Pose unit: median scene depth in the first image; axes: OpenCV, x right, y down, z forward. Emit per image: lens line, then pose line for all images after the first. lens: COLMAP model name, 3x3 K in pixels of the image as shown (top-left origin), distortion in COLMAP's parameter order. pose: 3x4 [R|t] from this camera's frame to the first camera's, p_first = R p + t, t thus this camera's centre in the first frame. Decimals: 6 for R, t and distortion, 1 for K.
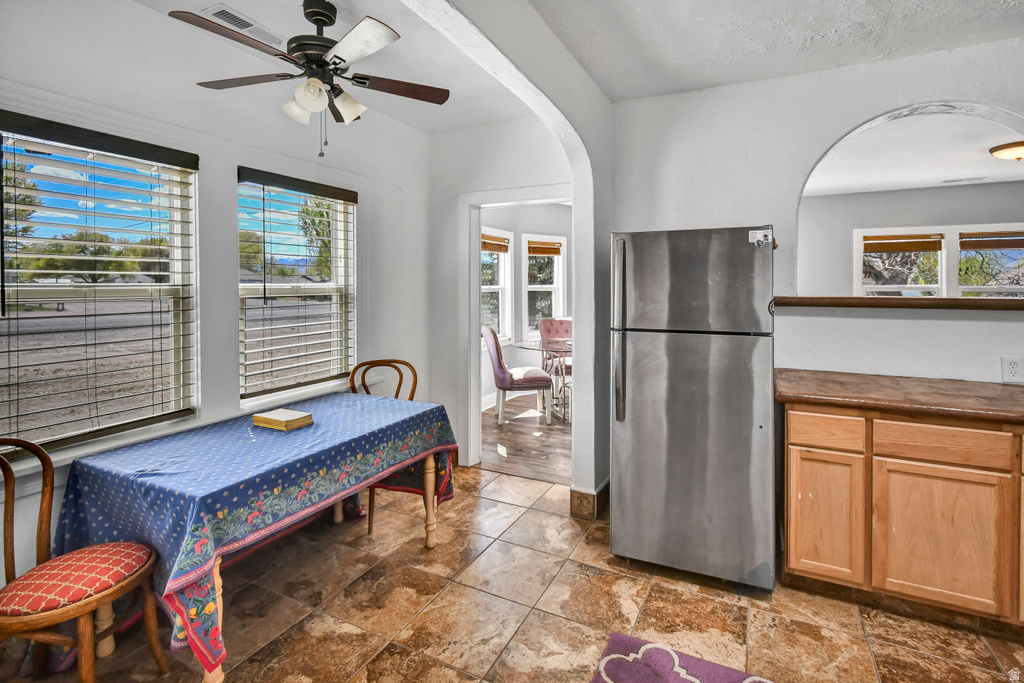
lens RADIAL K [[476.6, 0, 517.5], [0, 476.6, 282.5], [0, 0, 1]] dist [0.000231, -0.001818]
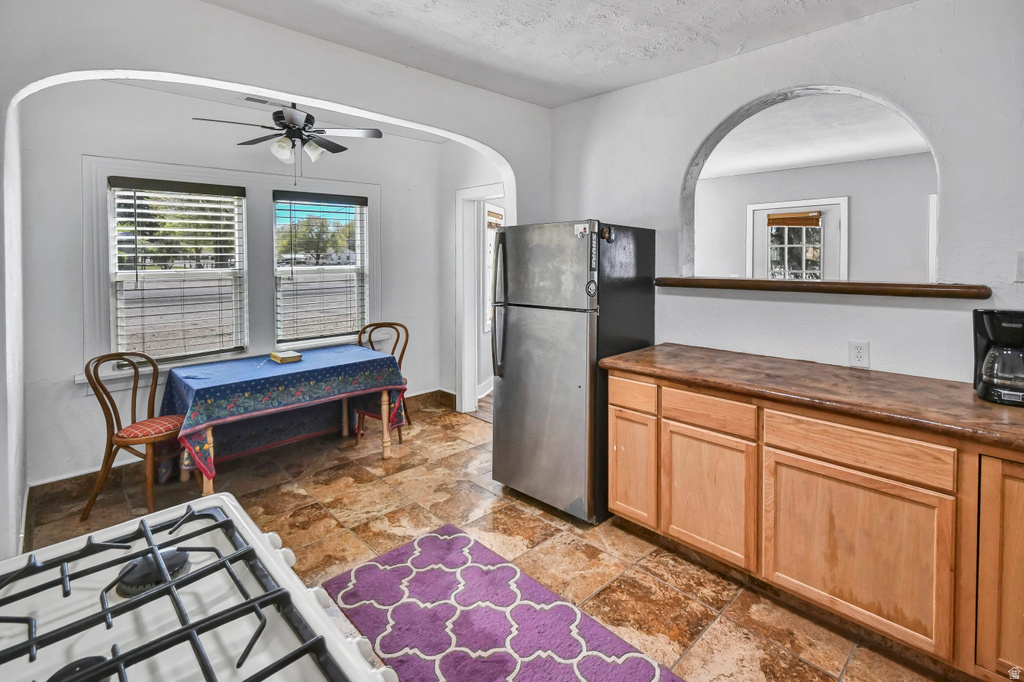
lens RADIAL K [[481.7, 0, 498.1], [0, 481.7, 254.3], [0, 0, 1]] dist [0.001879, 0.000353]
pose [[0.934338, -0.012579, -0.356167, 0.791935], [0.014030, 0.999900, 0.001491, -0.040896], [0.356113, -0.006390, 0.934421, -0.231575]]
